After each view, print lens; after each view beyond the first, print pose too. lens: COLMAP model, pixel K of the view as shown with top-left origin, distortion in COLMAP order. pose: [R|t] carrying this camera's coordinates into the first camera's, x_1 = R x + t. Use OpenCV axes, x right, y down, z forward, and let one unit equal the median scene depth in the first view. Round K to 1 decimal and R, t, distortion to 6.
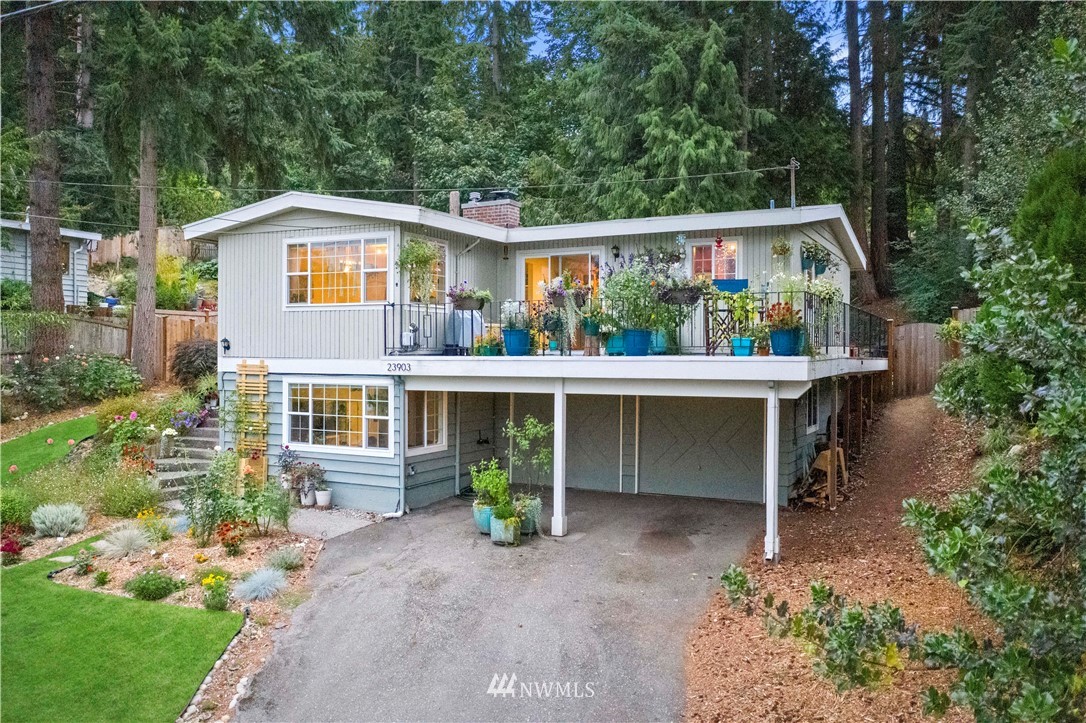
lens RADIAL K [[861.6, 0, 542.7], [0, 861.6, 347.6], [0, 0, 1]] dist [-0.003234, -0.000182]
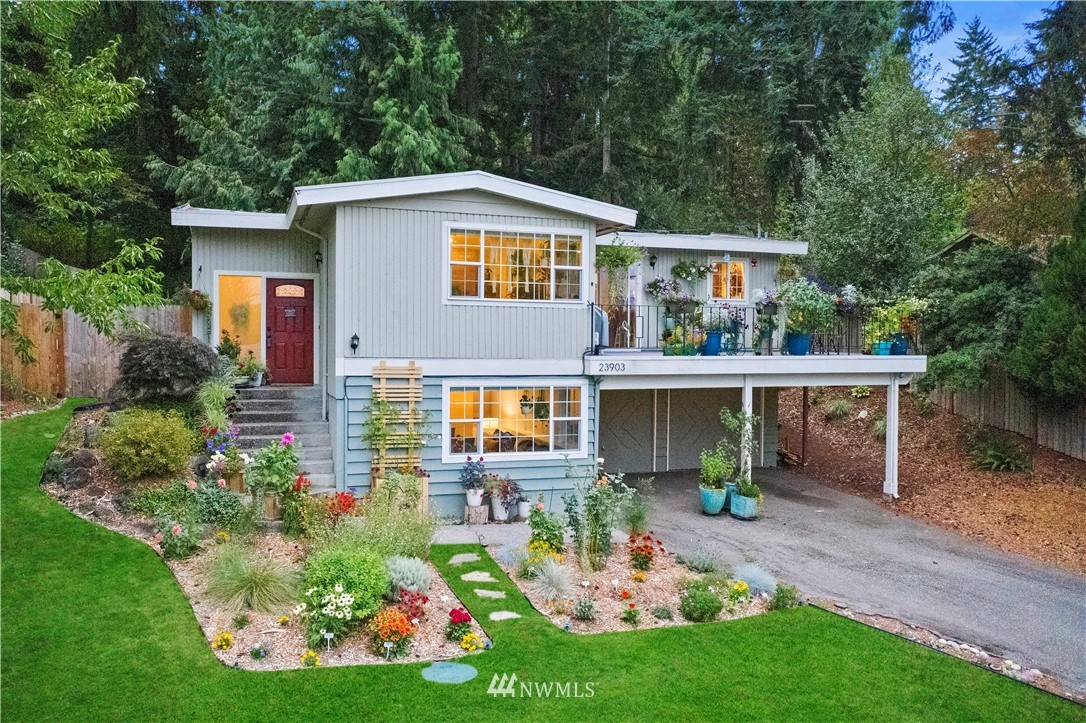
lens RADIAL K [[871.1, 0, 543.0], [0, 871.1, 361.5], [0, 0, 1]] dist [0.122859, 0.000516]
pose [[0.687190, -0.010291, 0.726405, -0.918358], [-0.006160, 0.999781, 0.019991, -0.003341], [-0.726452, -0.018212, 0.686976, 0.339773]]
